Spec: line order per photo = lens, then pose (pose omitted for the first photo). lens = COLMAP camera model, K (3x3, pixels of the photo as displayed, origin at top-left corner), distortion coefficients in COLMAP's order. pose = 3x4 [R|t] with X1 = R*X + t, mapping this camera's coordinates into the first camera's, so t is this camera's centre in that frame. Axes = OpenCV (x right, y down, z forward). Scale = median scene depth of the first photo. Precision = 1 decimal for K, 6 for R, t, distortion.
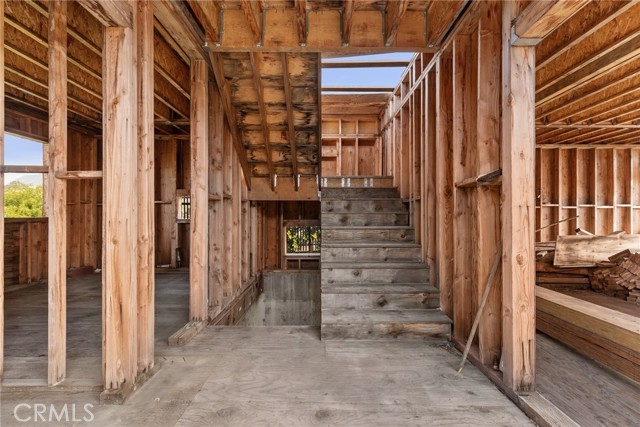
lens RADIAL K [[286.1, 0, 320.9], [0, 286.1, 216.6], [0, 0, 1]] dist [0.005231, 0.000505]
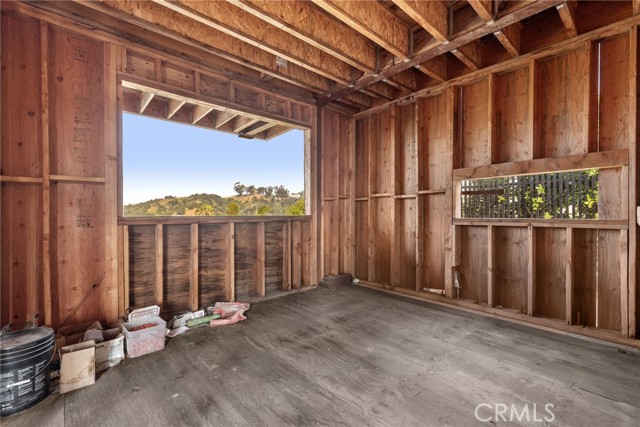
lens RADIAL K [[286.1, 0, 321.0], [0, 286.1, 215.2], [0, 0, 1]] dist [0.005231, 0.000505]
pose [[0.664563, -0.000172, -0.747232, -0.236803], [0.000745, 1.000000, 0.000432, 0.001537], [0.747232, -0.000844, 0.664563, 0.387810]]
